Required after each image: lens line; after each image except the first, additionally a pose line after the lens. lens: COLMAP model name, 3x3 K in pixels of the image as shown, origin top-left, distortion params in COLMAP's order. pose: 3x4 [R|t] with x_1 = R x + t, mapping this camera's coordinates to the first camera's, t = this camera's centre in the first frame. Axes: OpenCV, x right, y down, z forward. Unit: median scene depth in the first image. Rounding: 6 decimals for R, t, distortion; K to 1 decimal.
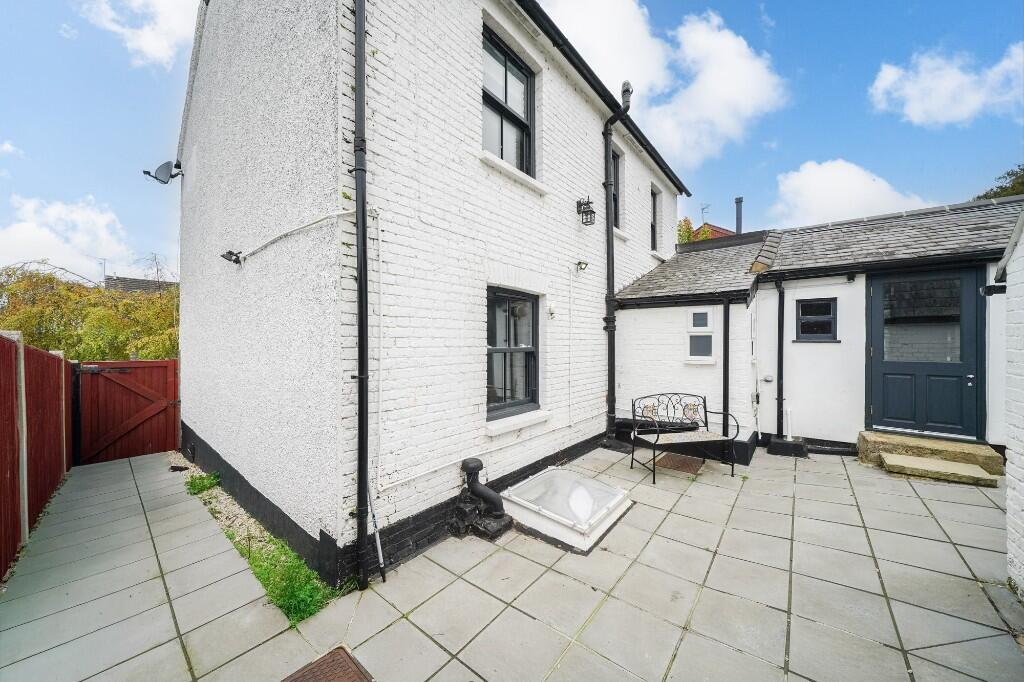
lens RADIAL K [[356.0, 0, 515.4], [0, 356.0, 345.0], [0, 0, 1]] dist [-0.001022, -0.000236]
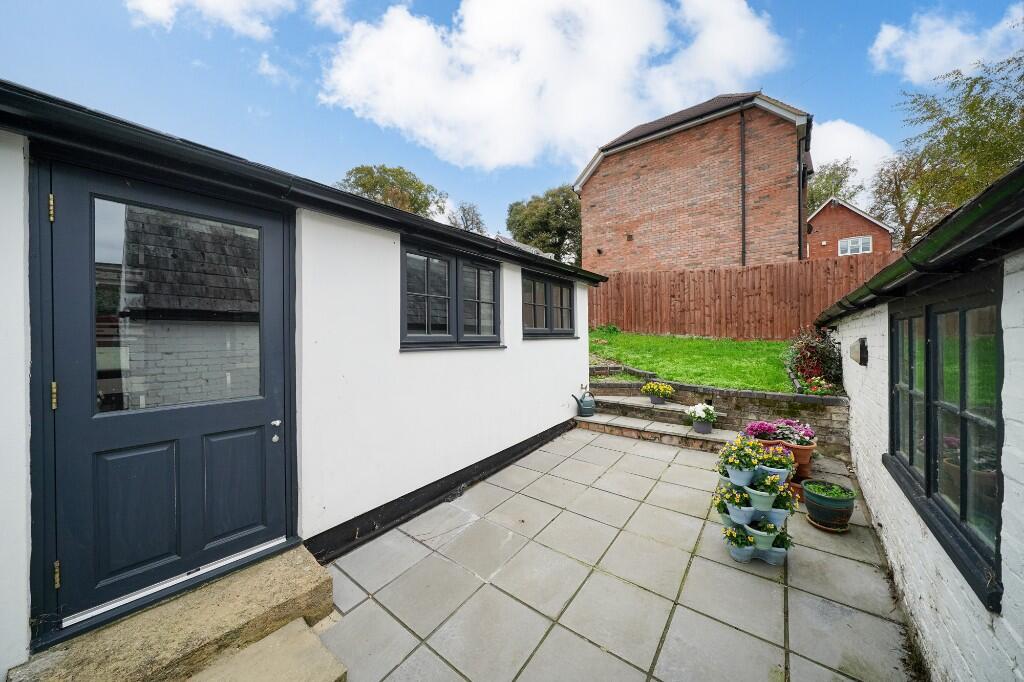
lens RADIAL K [[356.0, 0, 511.8], [0, 356.0, 339.0], [0, 0, 1]] dist [-0.001022, -0.000236]
pose [[-0.014686, 0.001976, 0.999890, 0.678292], [0.014845, 0.999888, -0.001758, -0.024741], [-0.999782, 0.014817, -0.014713, 0.592677]]
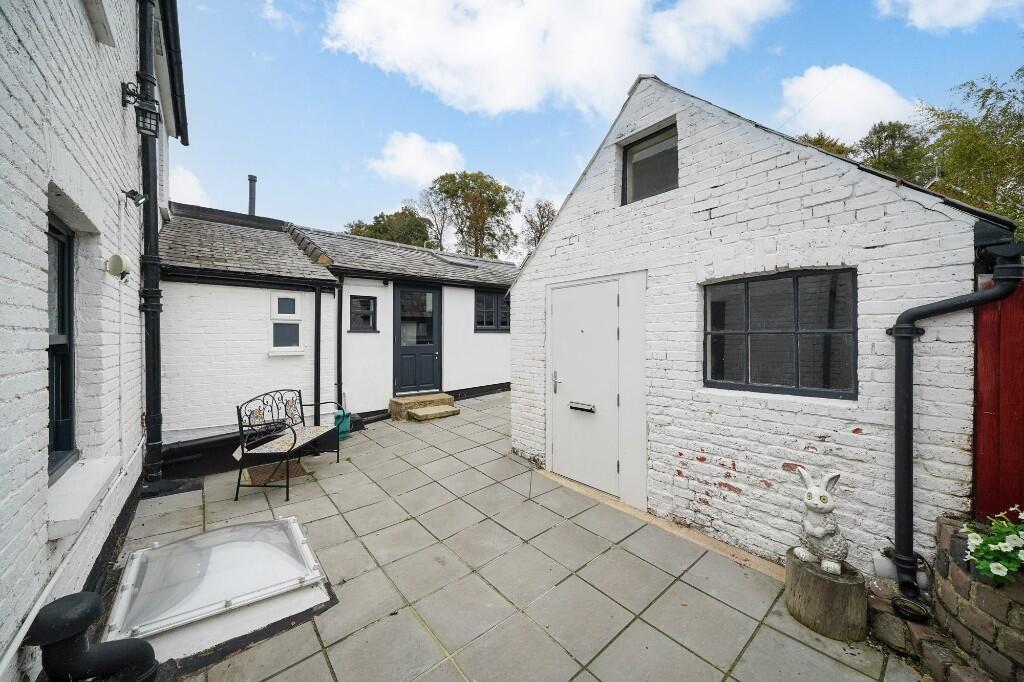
lens RADIAL K [[367.6, 0, 510.2], [0, 367.6, 339.8], [0, 0, 1]] dist [0.003406, 0.000226]
pose [[0.204962, -0.010363, 0.978715, -0.295353], [0.011103, 0.999904, 0.008262, 0.014118], [-0.978707, 0.009173, 0.205057, 0.278206]]
